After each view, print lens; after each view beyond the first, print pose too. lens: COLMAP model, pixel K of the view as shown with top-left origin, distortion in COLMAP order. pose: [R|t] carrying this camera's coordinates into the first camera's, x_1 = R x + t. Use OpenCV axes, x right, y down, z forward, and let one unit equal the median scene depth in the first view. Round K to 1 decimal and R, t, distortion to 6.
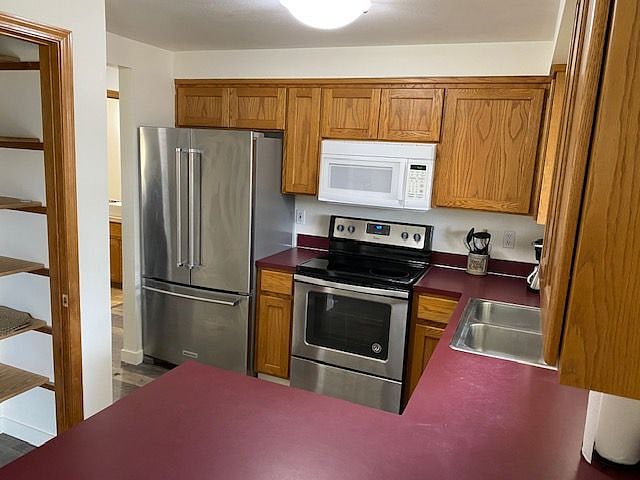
lens RADIAL K [[481.9, 0, 320.0], [0, 481.9, 240.0], [0, 0, 1]] dist [0.057982, -0.105975]
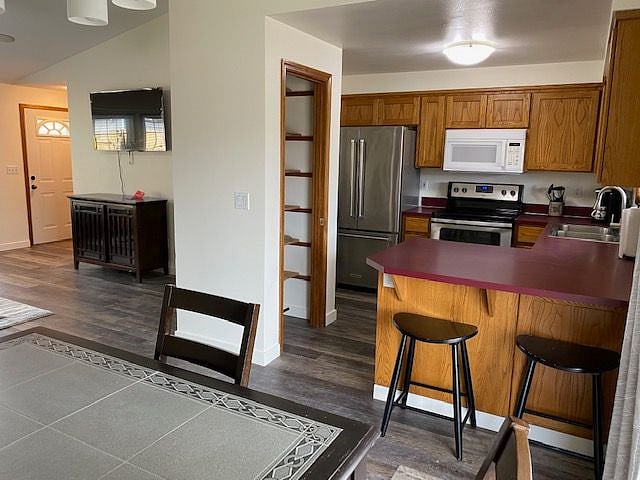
lens RADIAL K [[481.9, 0, 320.0], [0, 481.9, 240.0], [0, 0, 1]] dist [0.057982, -0.105975]
pose [[0.993810, -0.018405, -0.109559, -0.230429], [0.018129, 0.999829, -0.003515, 0.136291], [0.109605, 0.001507, 0.993974, -0.555266]]
